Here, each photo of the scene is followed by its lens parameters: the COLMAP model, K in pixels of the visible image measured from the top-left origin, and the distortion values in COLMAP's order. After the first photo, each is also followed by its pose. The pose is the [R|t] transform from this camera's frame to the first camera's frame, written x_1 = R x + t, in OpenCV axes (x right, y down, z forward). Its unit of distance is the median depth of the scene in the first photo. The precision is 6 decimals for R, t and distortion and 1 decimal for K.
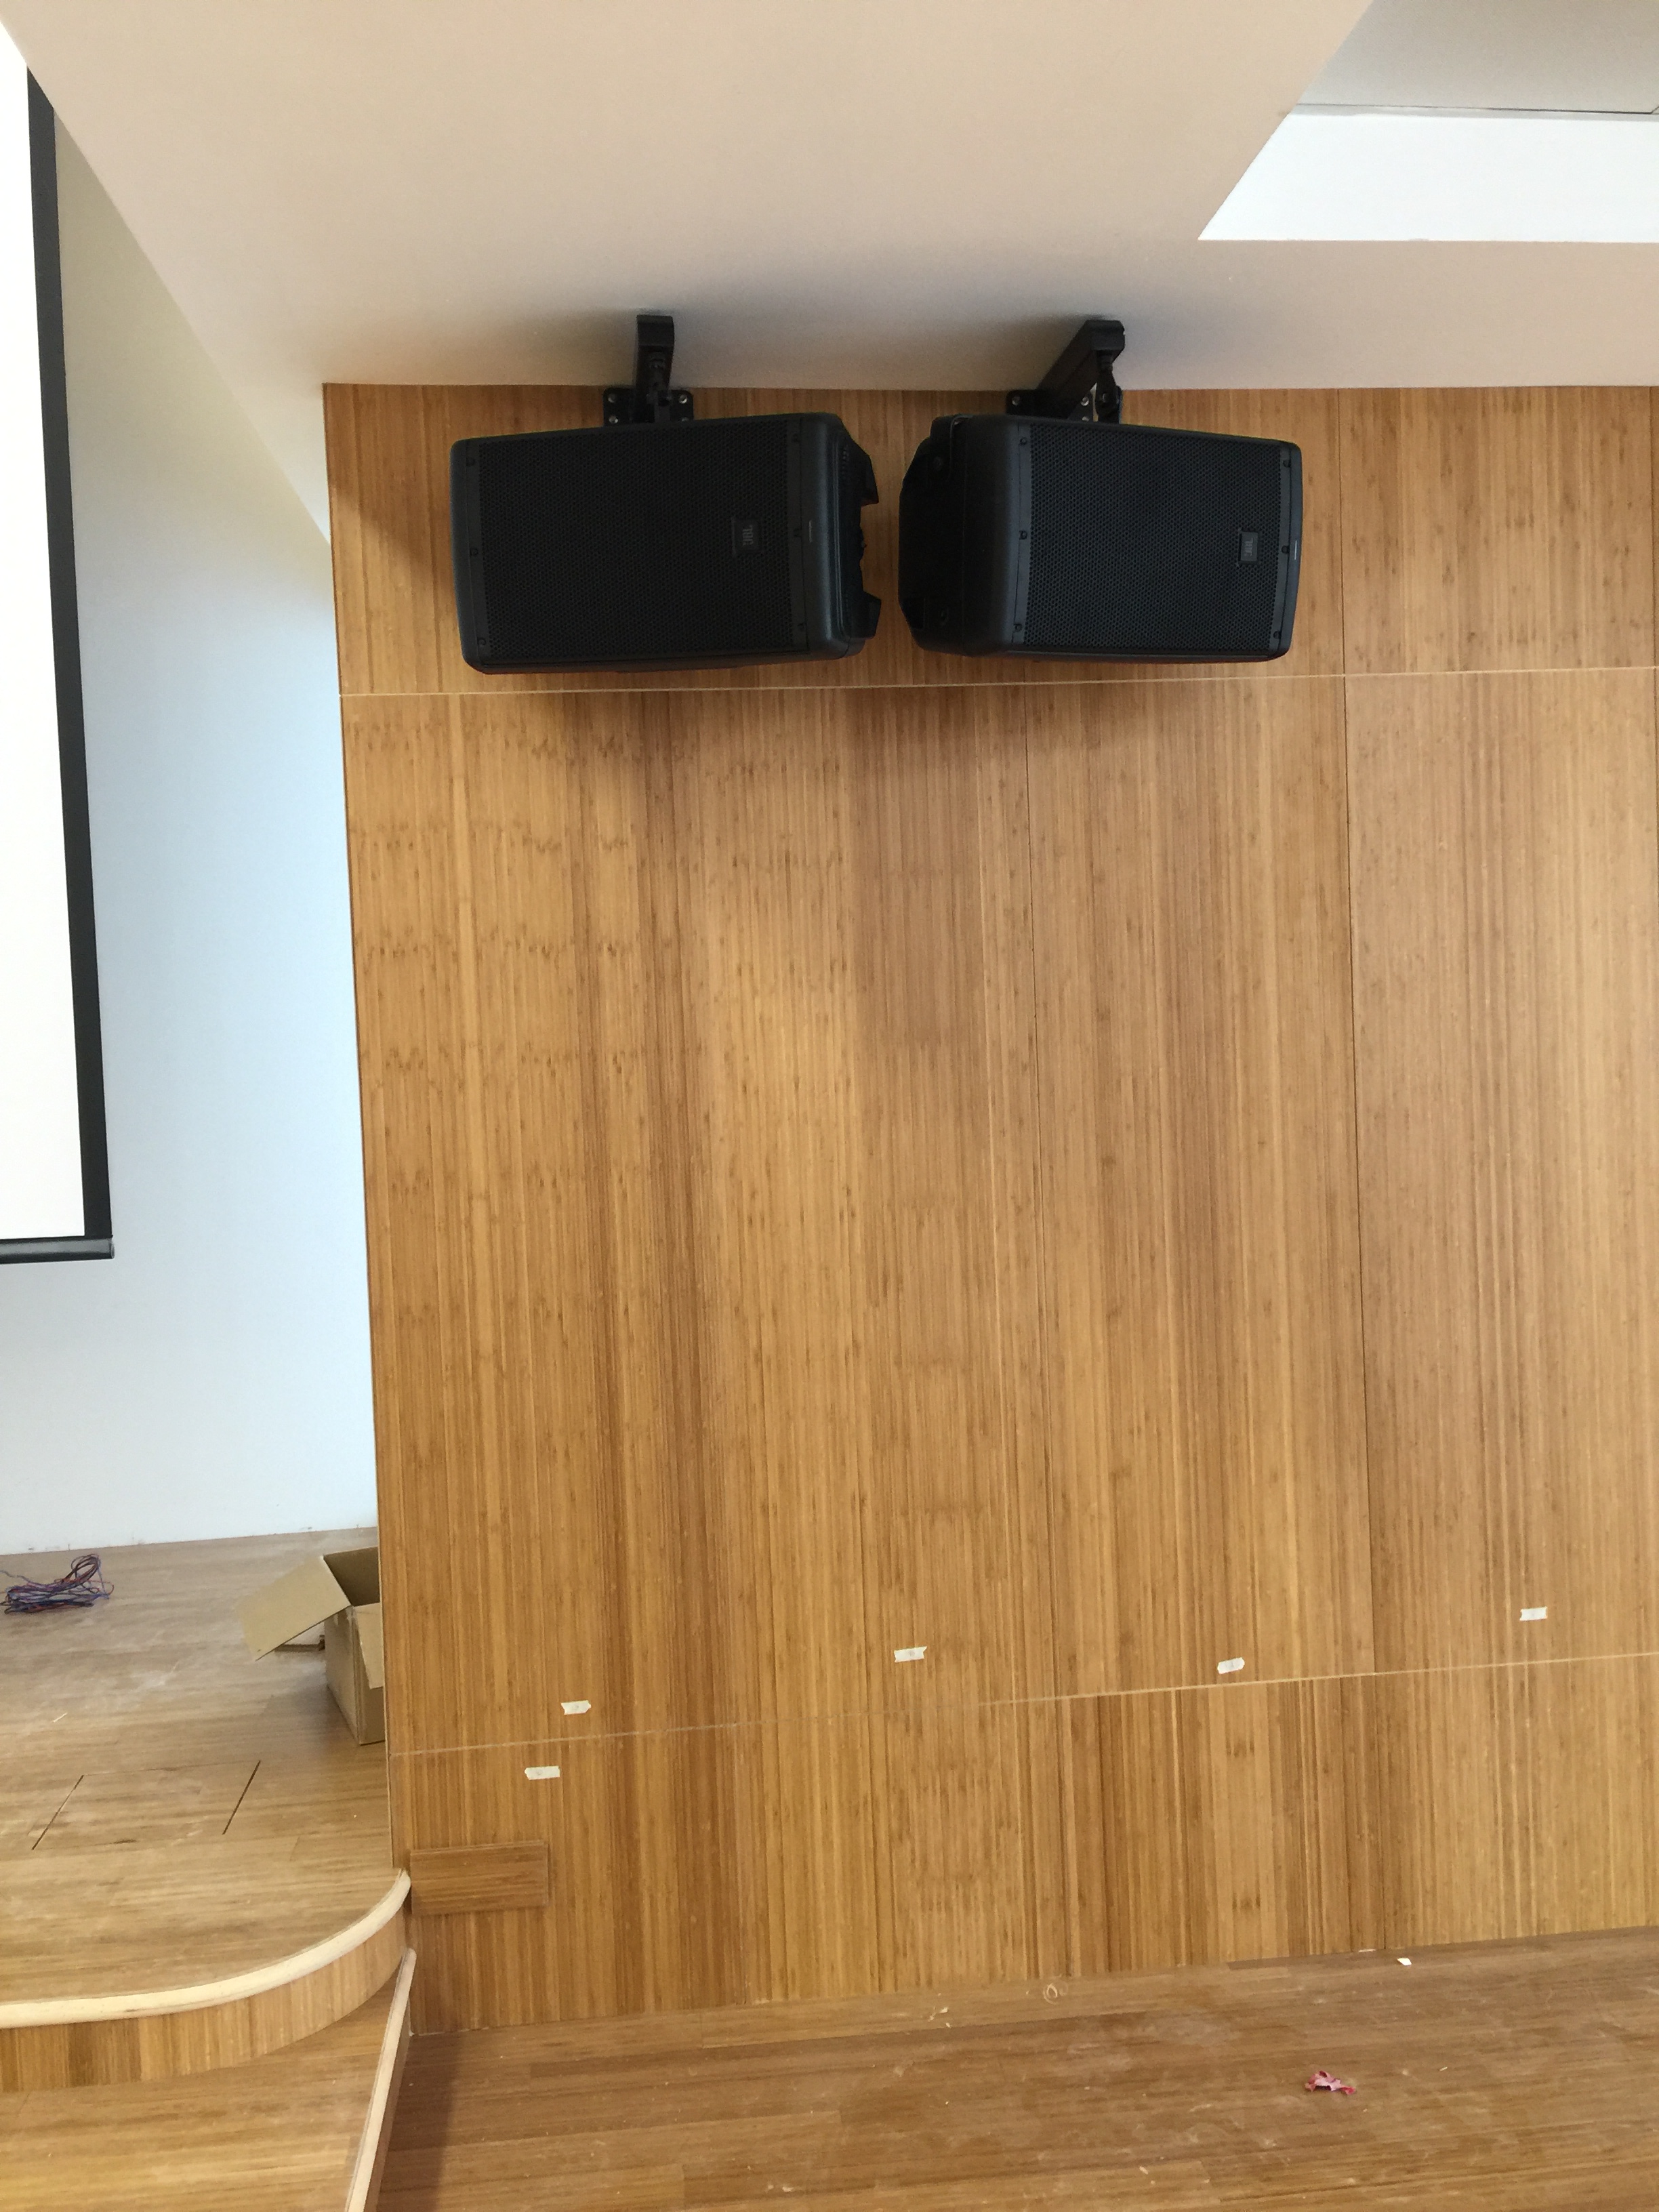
lens RADIAL K [[1885.7, 0, 829.0], [0, 1885.7, 1113.9], [0, 0, 1]] dist [0.028807, -0.022760]
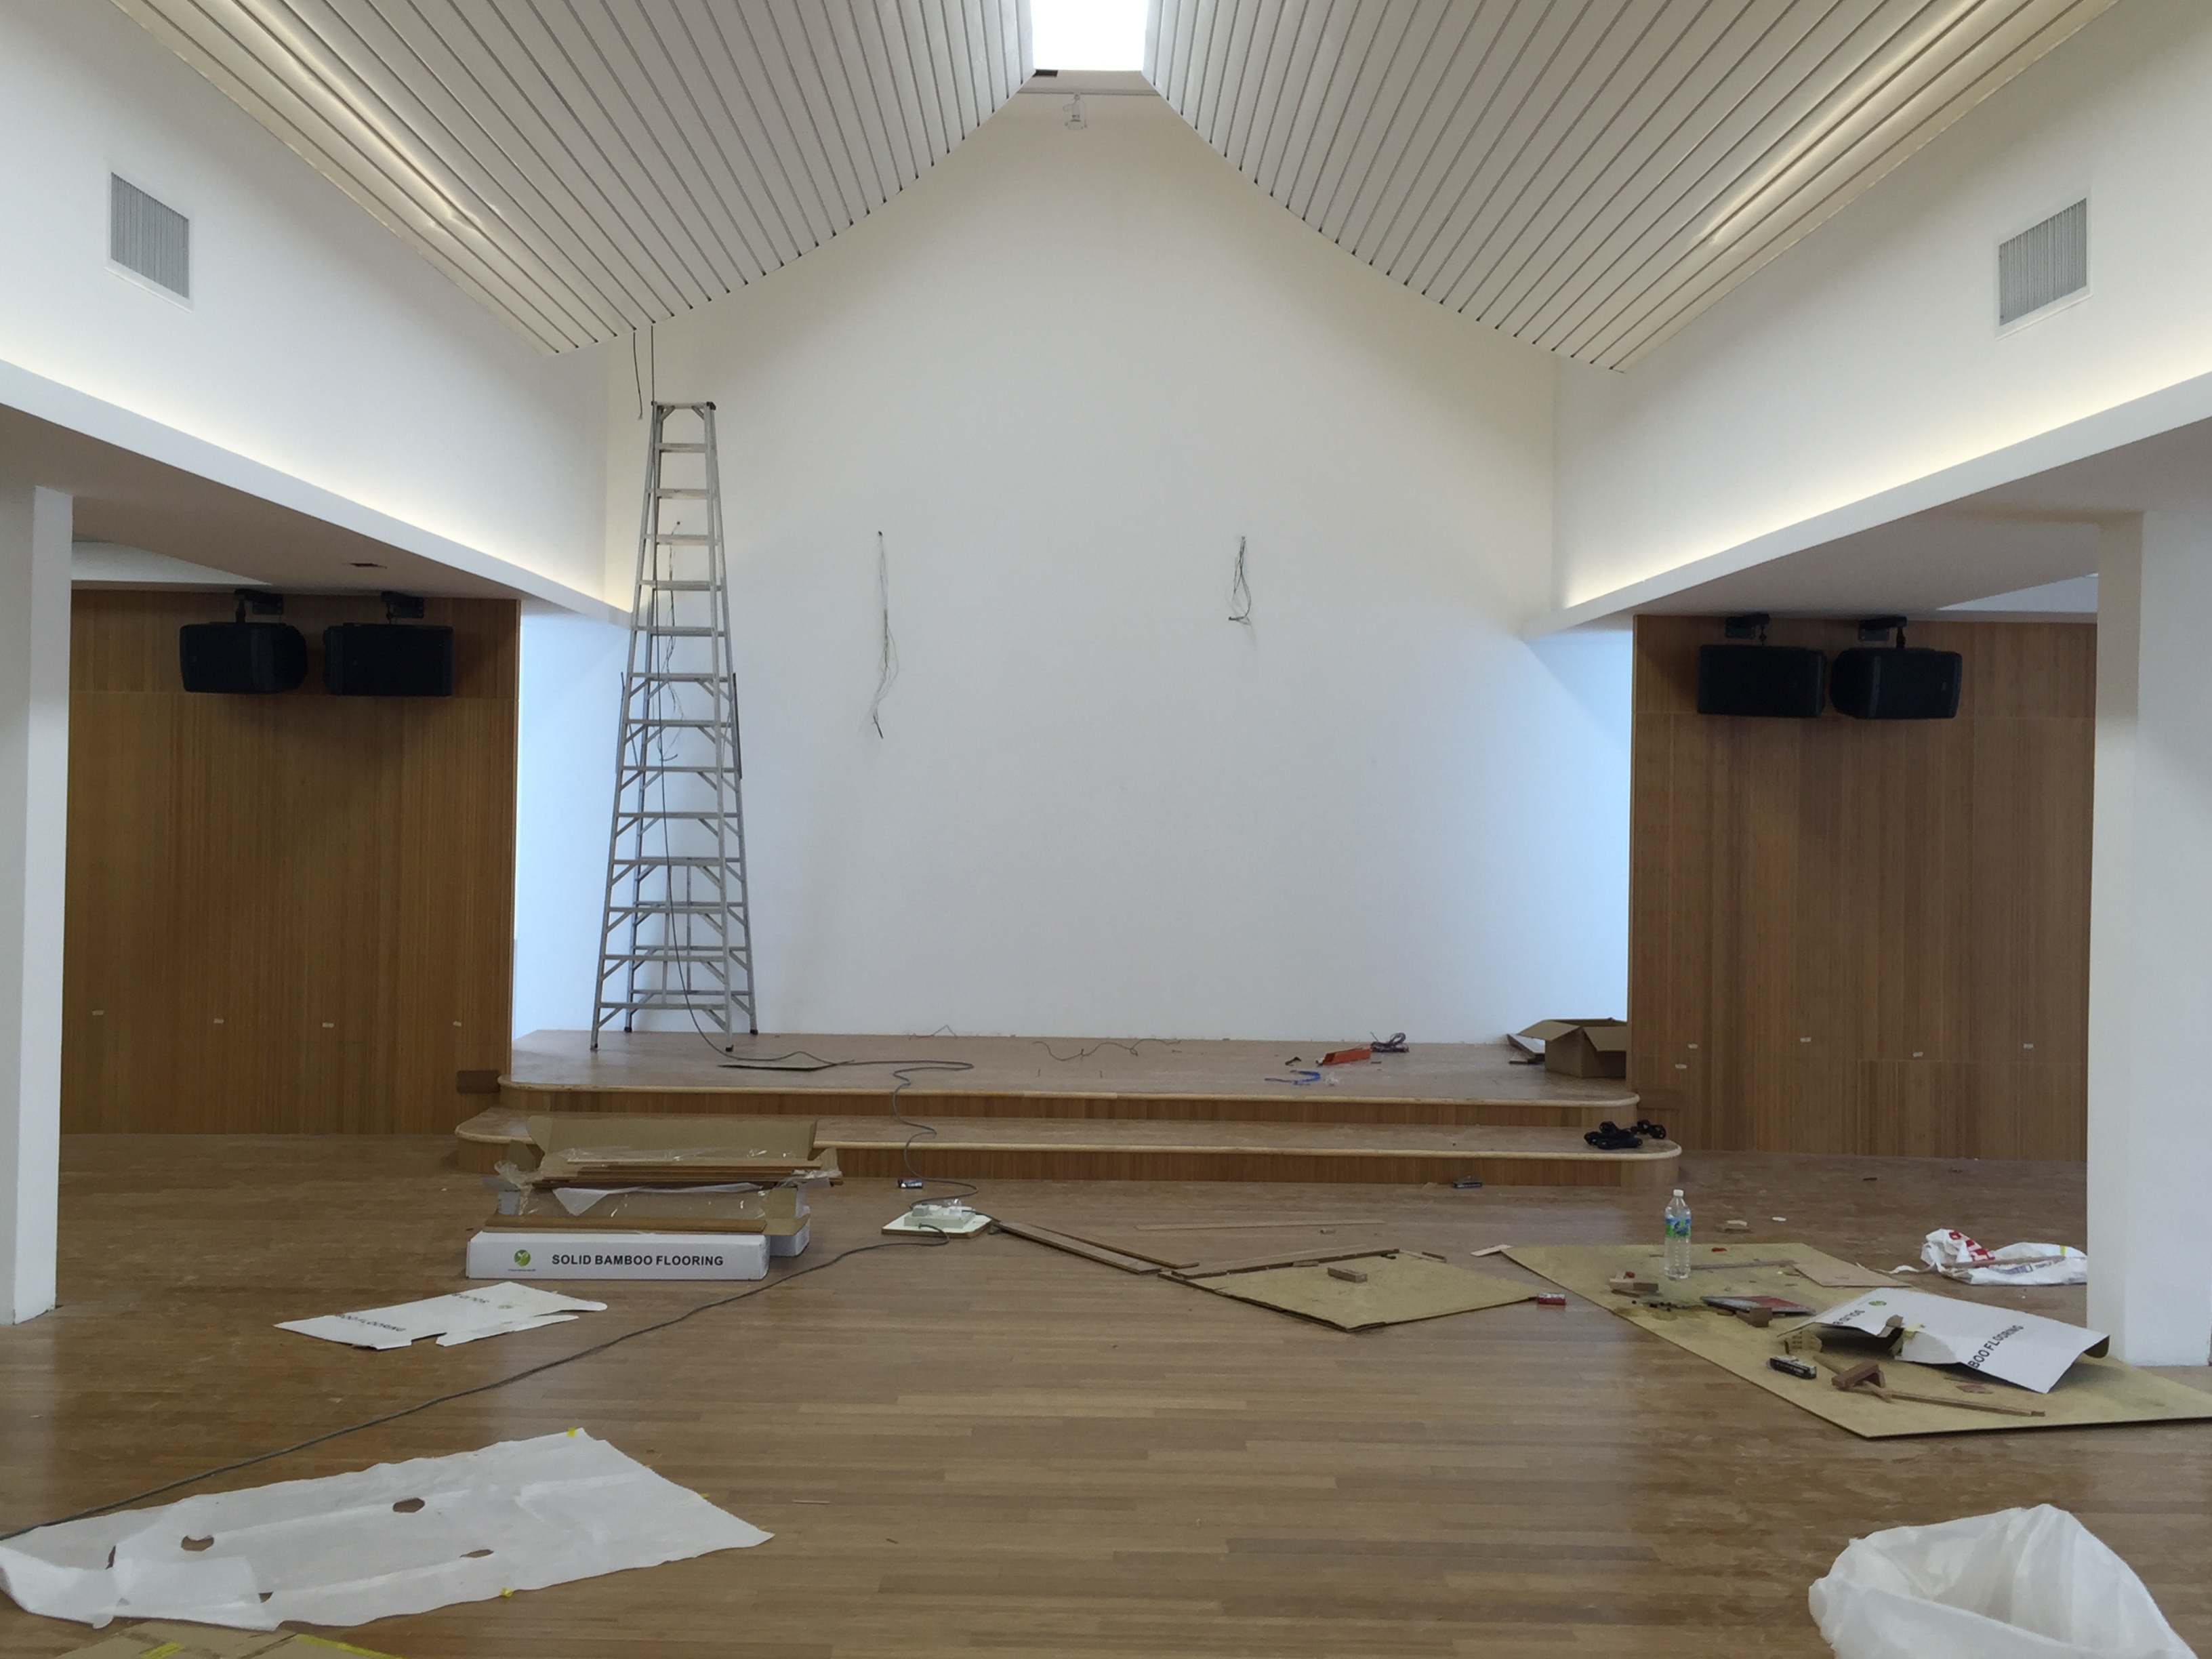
lens RADIAL K [[2230.0, 0, 1099.7], [0, 2230.0, 814.6], [0, 0, 1]] dist [0.045023, 0.000000]
pose [[0.993165, 0.056956, -0.101878, -0.726572], [-0.062175, 0.996871, -0.048807, 0.176563], [0.098779, 0.054808, 0.993599, -2.645665]]
